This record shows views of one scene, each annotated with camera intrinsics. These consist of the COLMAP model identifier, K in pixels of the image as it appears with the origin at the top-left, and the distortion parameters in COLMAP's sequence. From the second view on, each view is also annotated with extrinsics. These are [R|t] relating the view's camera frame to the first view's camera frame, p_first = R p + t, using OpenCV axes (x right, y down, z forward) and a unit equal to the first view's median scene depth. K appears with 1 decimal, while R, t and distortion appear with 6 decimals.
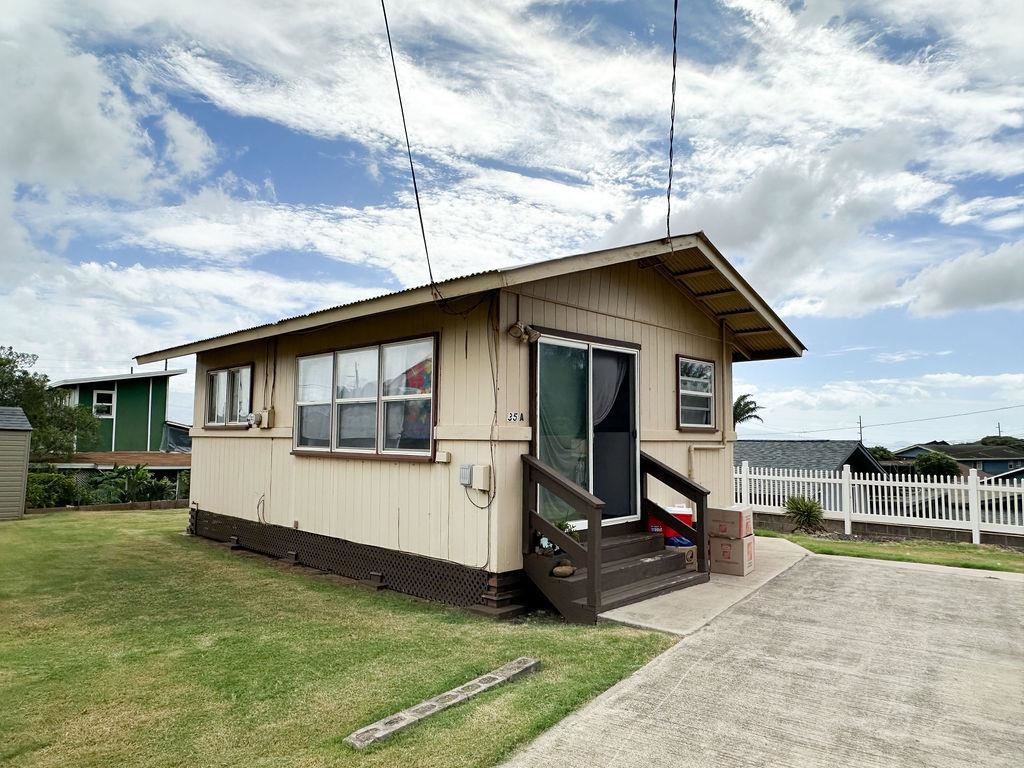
lens RADIAL K [[672.6, 0, 512.0], [0, 672.6, 384.0], [0, 0, 1]] dist [-0.001634, 0.000172]
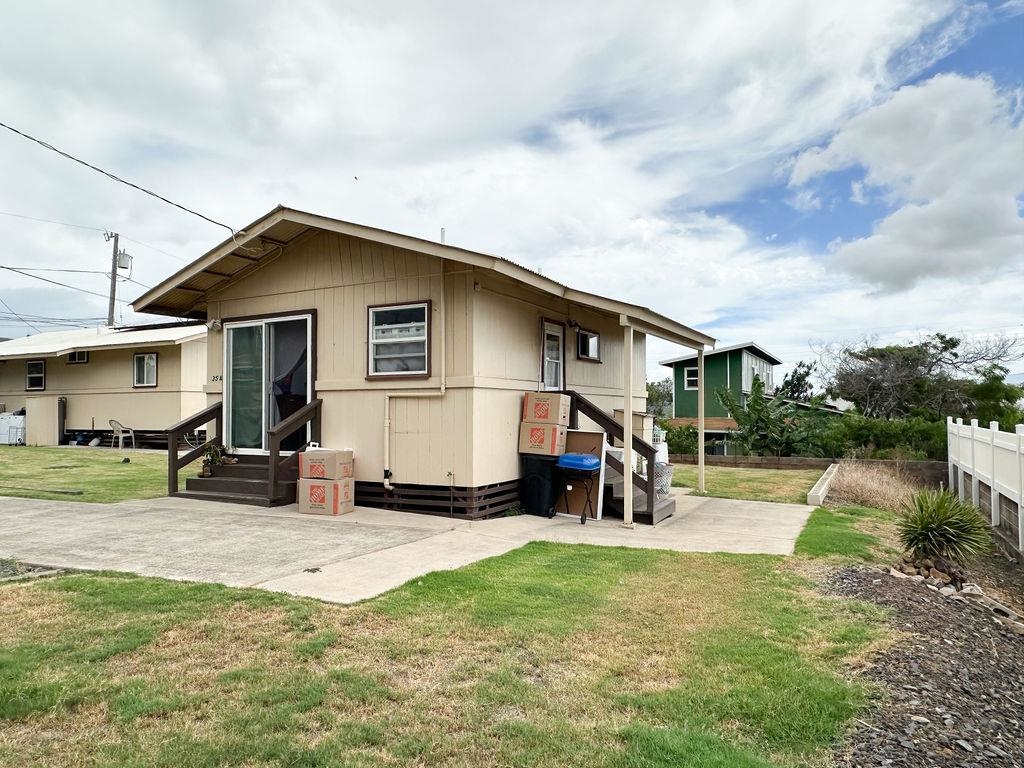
lens RADIAL K [[672.6, 0, 512.0], [0, 672.6, 384.0], [0, 0, 1]] dist [-0.001634, 0.000172]
pose [[0.289202, -0.045630, -0.956180, 1.298689], [0.079660, 0.996546, -0.023462, 0.118188], [0.953948, -0.069384, 0.291838, 0.900757]]
